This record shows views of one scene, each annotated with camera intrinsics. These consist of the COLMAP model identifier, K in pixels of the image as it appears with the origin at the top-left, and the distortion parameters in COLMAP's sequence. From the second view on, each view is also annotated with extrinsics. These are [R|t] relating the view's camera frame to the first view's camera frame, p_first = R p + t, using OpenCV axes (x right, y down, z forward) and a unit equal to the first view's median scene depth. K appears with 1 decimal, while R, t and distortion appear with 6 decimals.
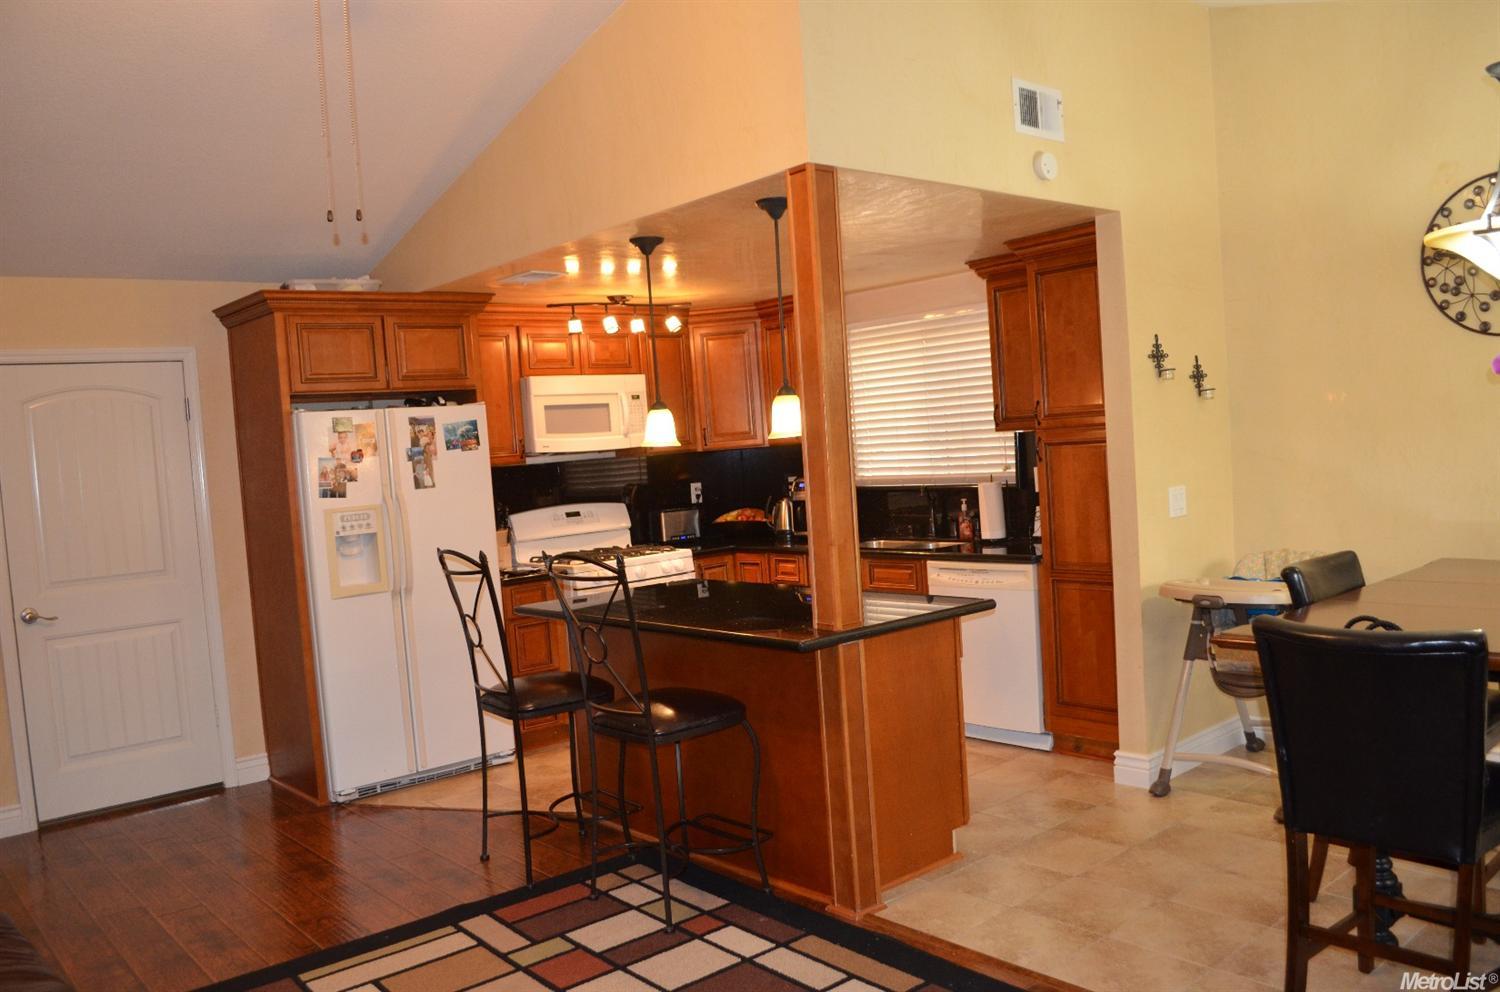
lens RADIAL K [[1181.2, 0, 762.1], [0, 1181.2, 505.8], [0, 0, 1]] dist [-0.086781, 0.017723]
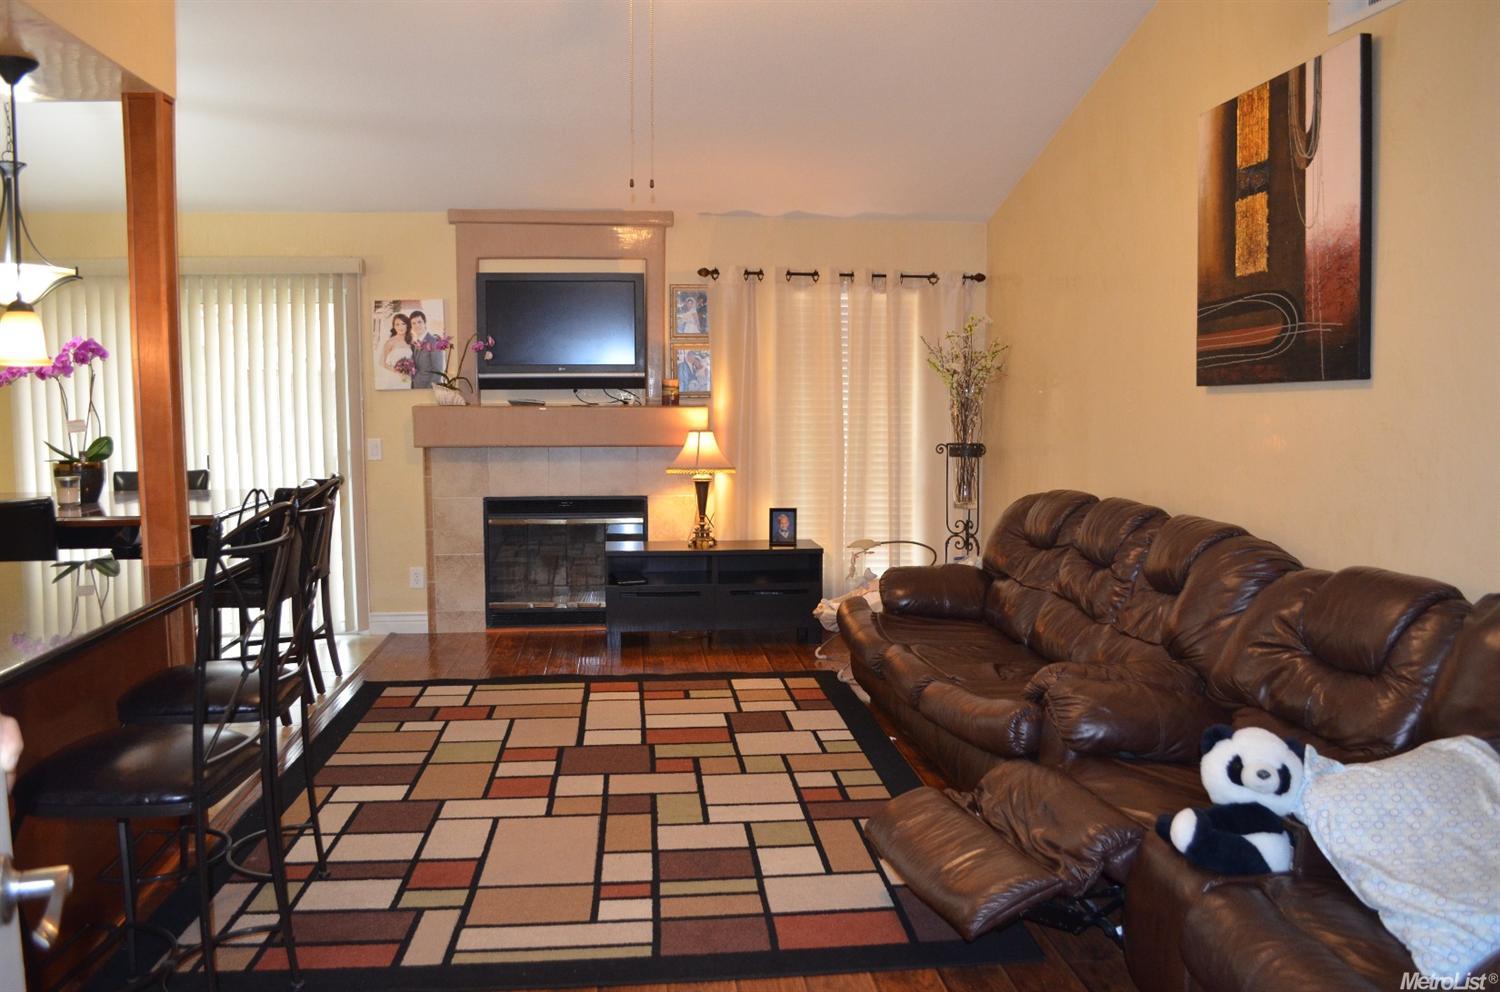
lens RADIAL K [[1181.2, 0, 762.1], [0, 1181.2, 505.8], [0, 0, 1]] dist [-0.086781, 0.017723]
pose [[-0.822237, 0.010854, 0.569041, -0.727168], [0.086951, 0.990477, 0.106749, -0.004259], [-0.562464, 0.137252, -0.815351, 1.213499]]
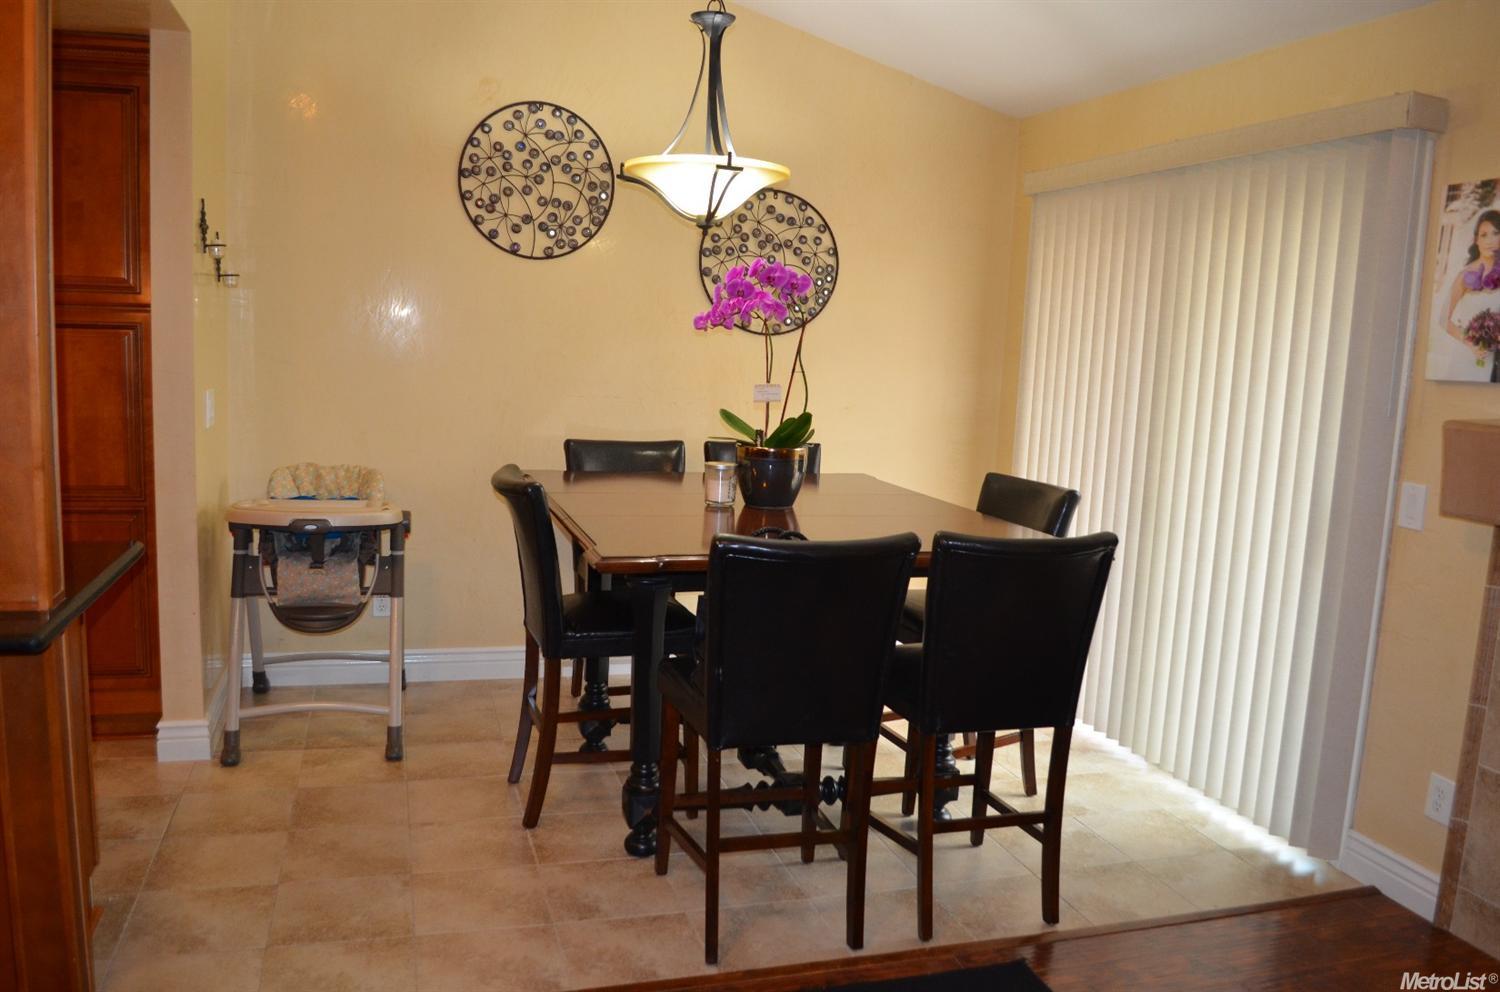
lens RADIAL K [[1181.2, 0, 762.1], [0, 1181.2, 505.8], [0, 0, 1]] dist [-0.086781, 0.017723]
pose [[0.399558, -0.049641, 0.915363, -0.255977], [-0.021435, 0.997754, 0.063466, 0.005437], [-0.916457, -0.044979, 0.397596, 0.340069]]
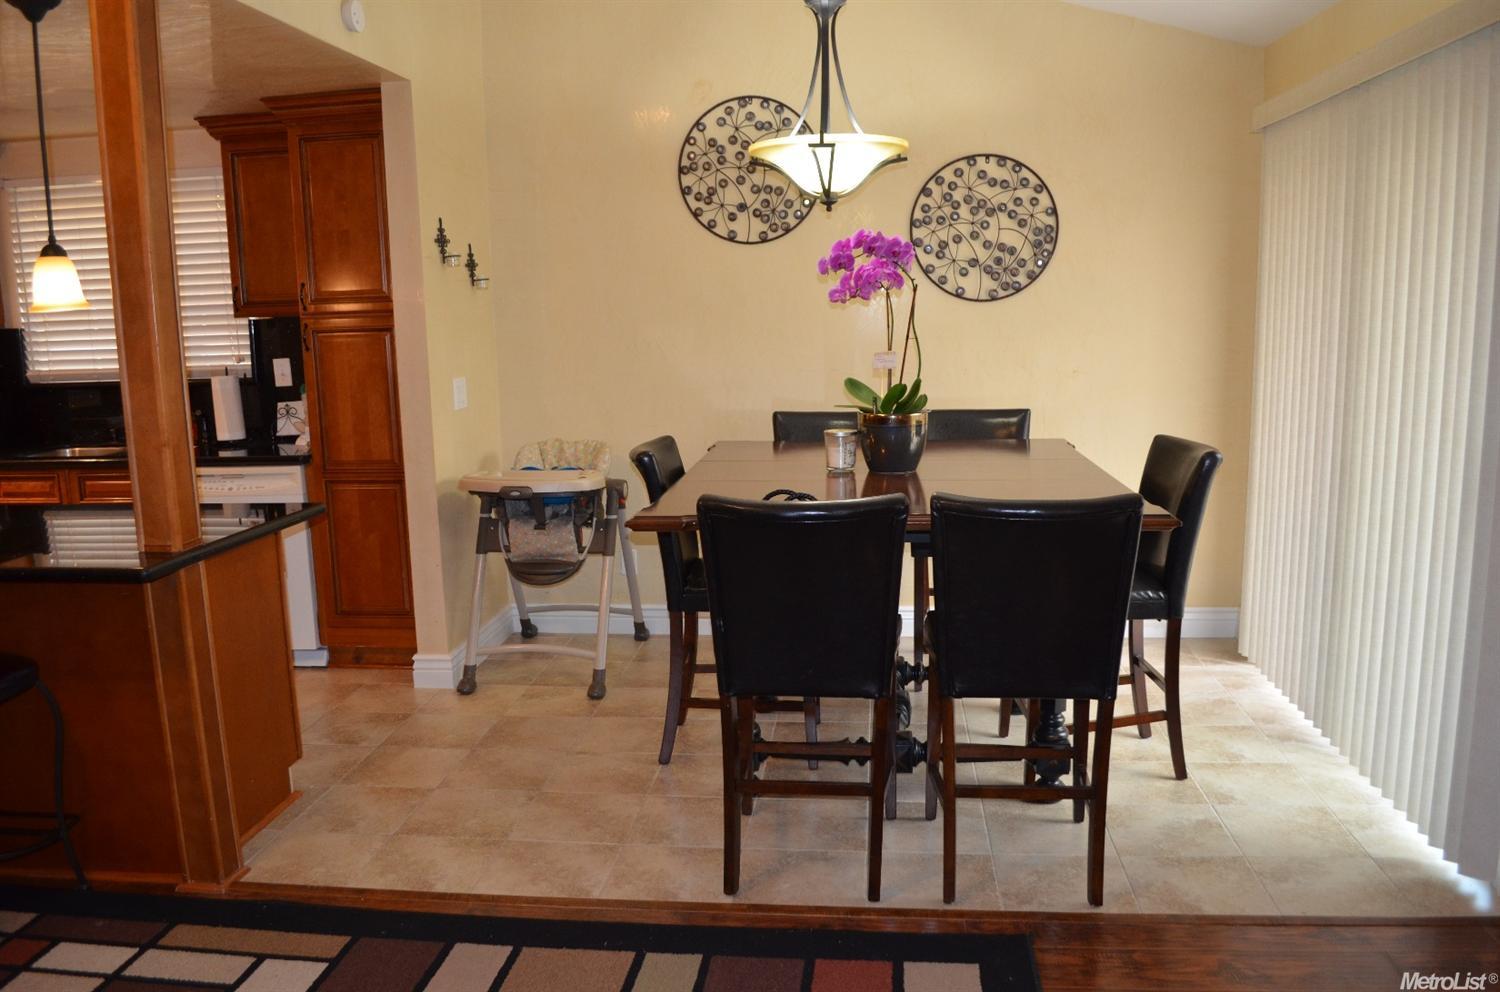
lens RADIAL K [[1181.2, 0, 762.1], [0, 1181.2, 505.8], [0, 0, 1]] dist [-0.086781, 0.017723]
pose [[0.729158, -0.067768, 0.680981, -0.143441], [0.011734, 0.996177, 0.086571, 0.008396], [-0.684245, -0.055133, 0.727166, 0.118772]]
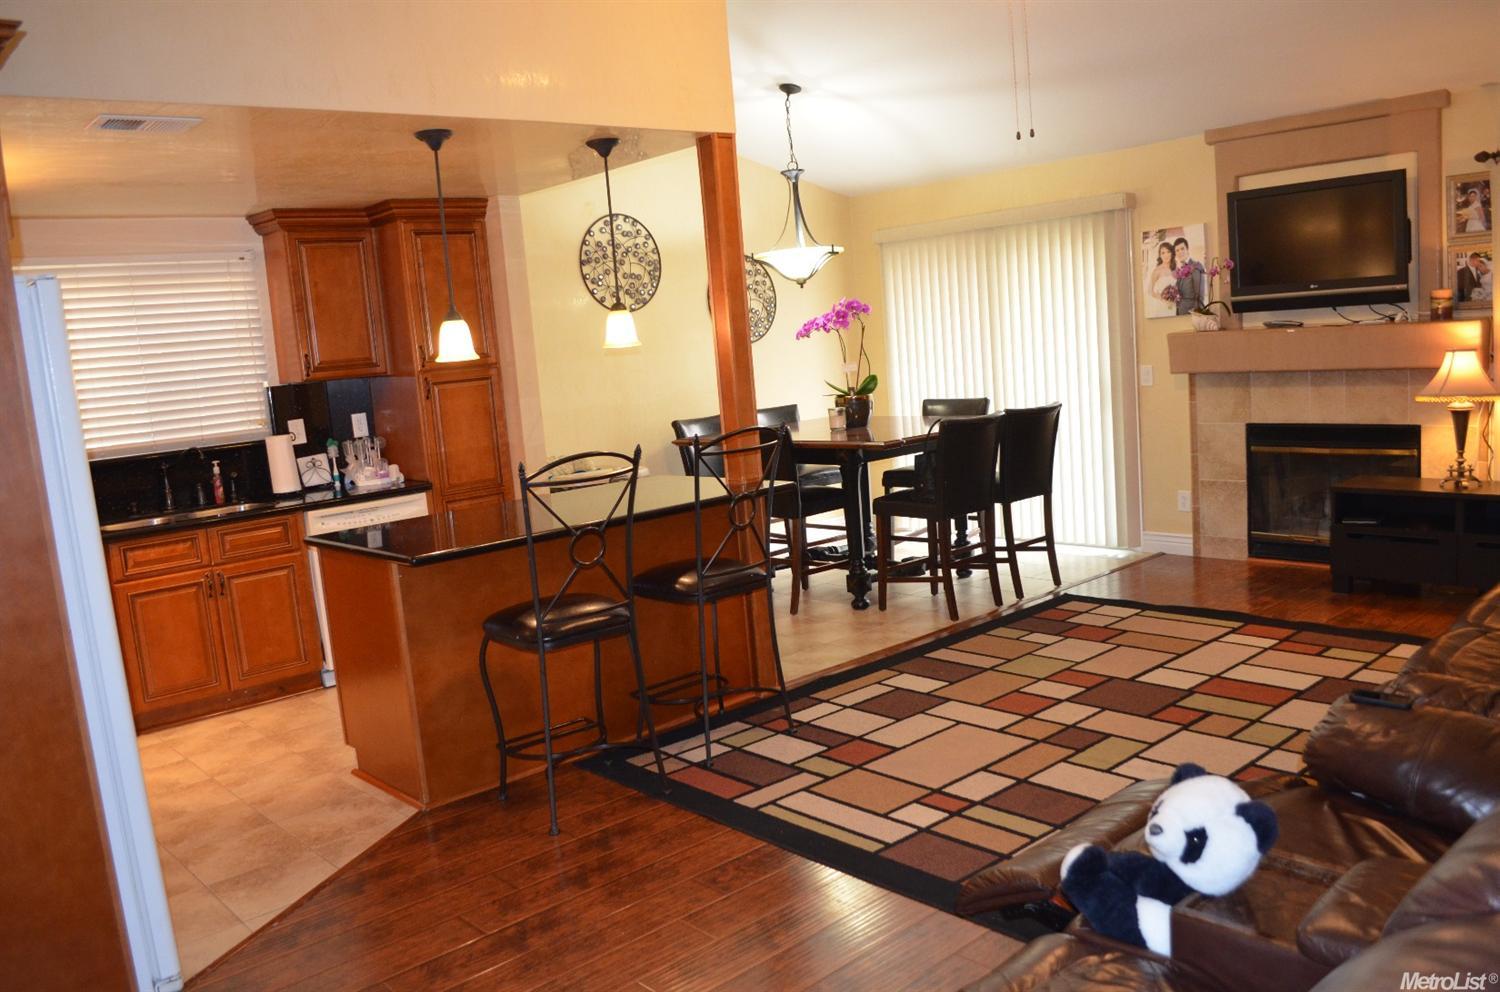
lens RADIAL K [[1181.2, 0, 762.1], [0, 1181.2, 505.8], [0, 0, 1]] dist [-0.086781, 0.017723]
pose [[-0.013697, -0.075375, 0.997061, -1.029247], [0.135225, 0.987854, 0.076537, 0.023943], [-0.990720, 0.135876, -0.003338, 0.796063]]
